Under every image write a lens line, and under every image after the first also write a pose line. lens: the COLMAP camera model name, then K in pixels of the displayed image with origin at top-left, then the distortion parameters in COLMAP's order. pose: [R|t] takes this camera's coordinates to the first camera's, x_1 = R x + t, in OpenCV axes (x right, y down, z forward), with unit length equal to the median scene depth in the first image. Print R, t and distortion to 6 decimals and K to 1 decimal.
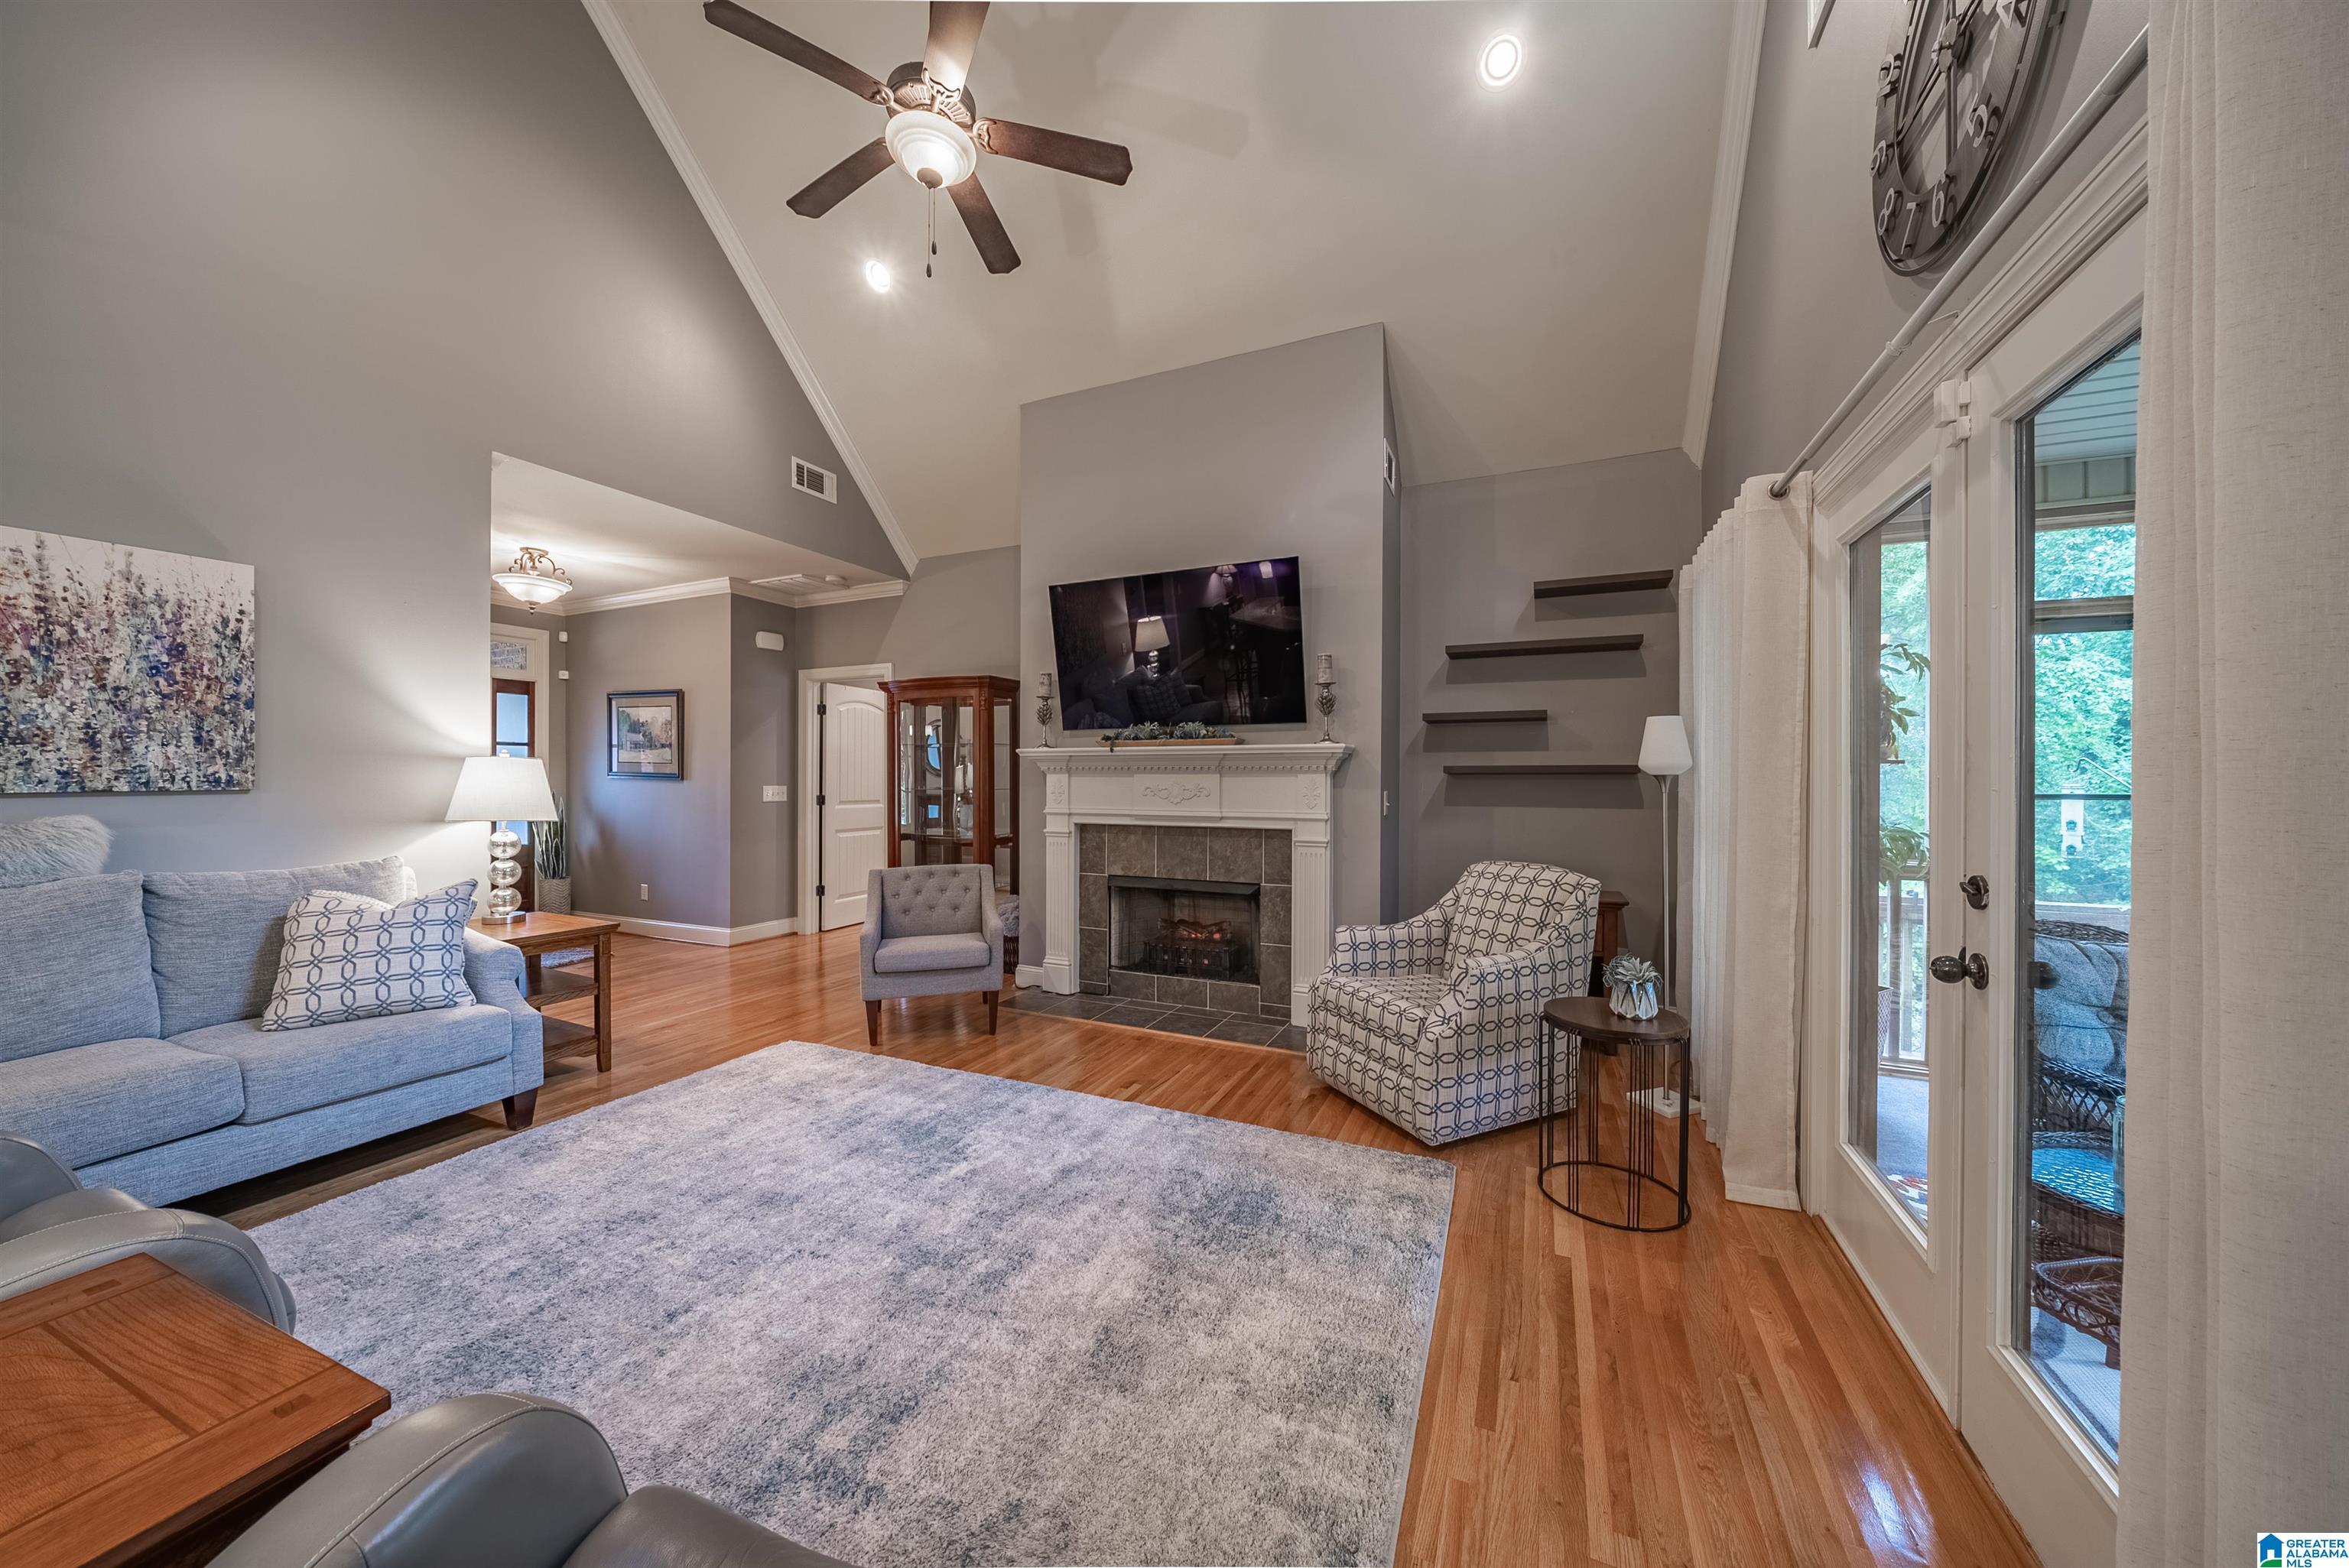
lens RADIAL K [[801.4, 0, 1170.3], [0, 801.4, 782.4], [0, 0, 1]] dist [-0.005836, -0.000546]
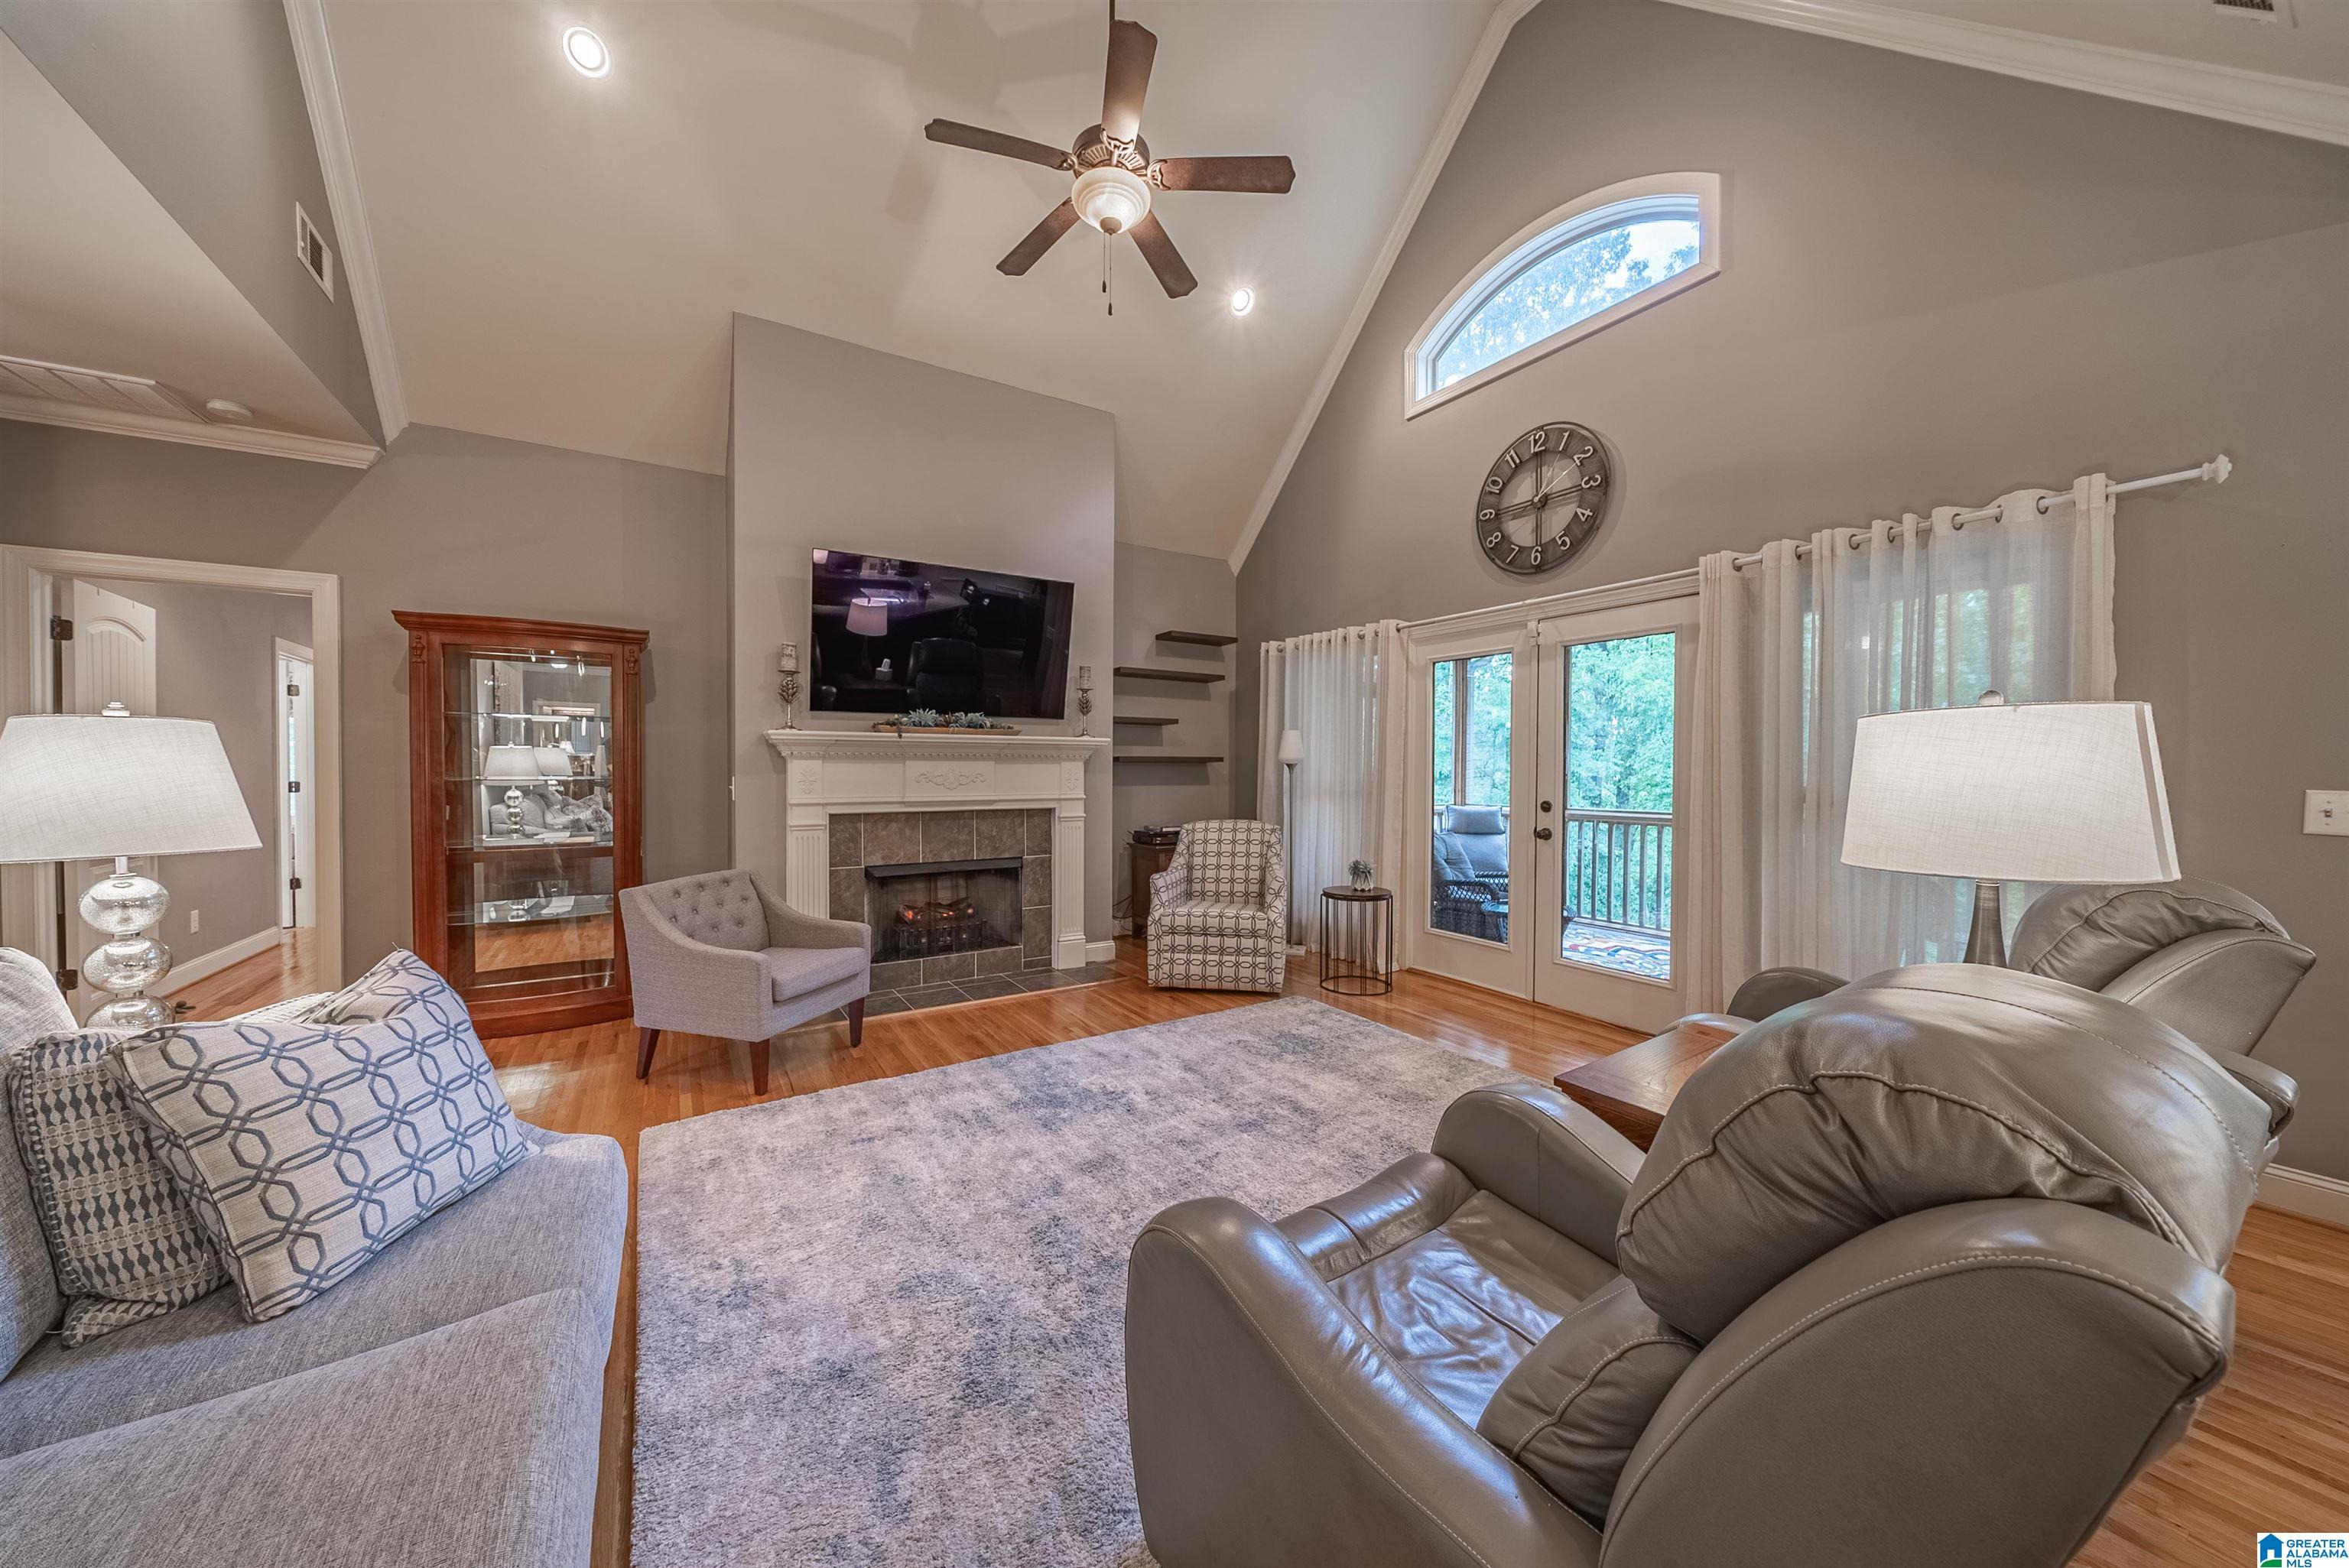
lens RADIAL K [[801.4, 0, 1176.8], [0, 801.4, 784.1], [0, 0, 1]] dist [-0.005836, -0.000546]
pose [[0.545758, -0.018974, 0.837728, -1.035752], [0.001453, 0.999764, 0.021697, -0.003631], [-0.837942, -0.010624, 0.545657, 0.265560]]
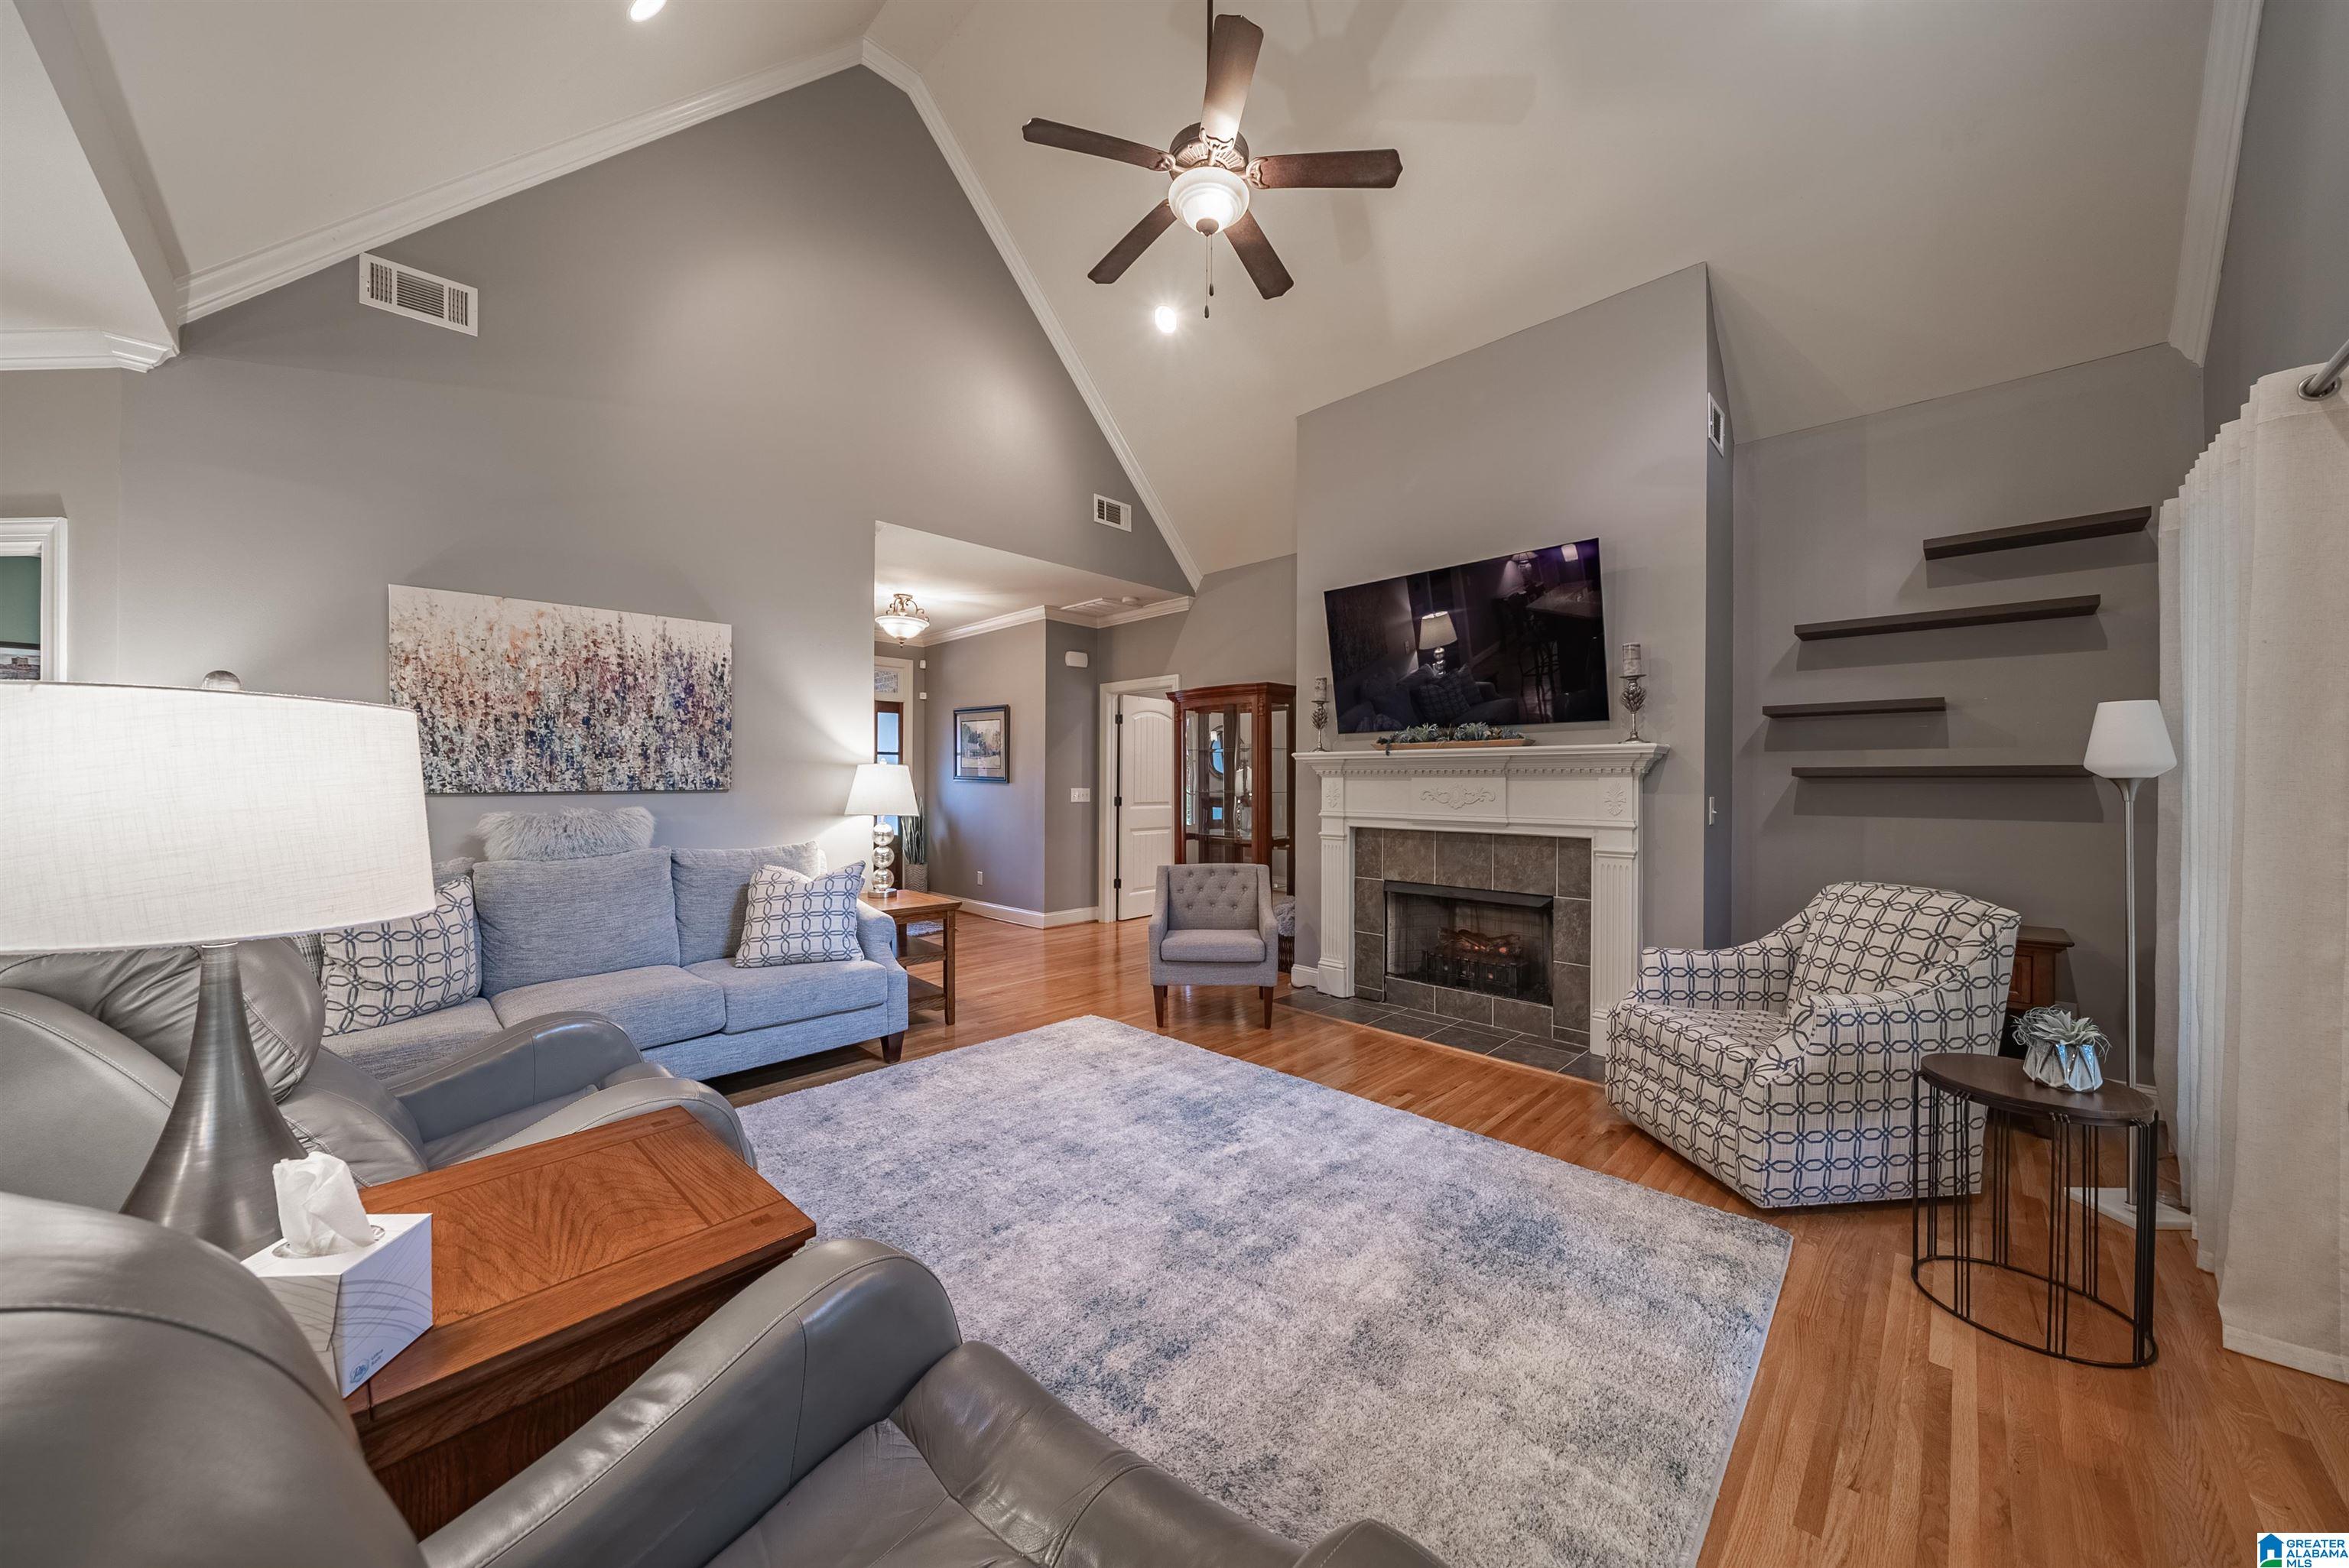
lens RADIAL K [[801.4, 0, 1168.8], [0, 801.4, 784.1], [0, 0, 1]] dist [-0.005836, -0.000546]
pose [[0.938968, 0.002075, -0.344000, 0.019056], [-0.002830, 0.999995, -0.001692, 0.000225], [0.343994, 0.002562, 0.938968, -0.026035]]
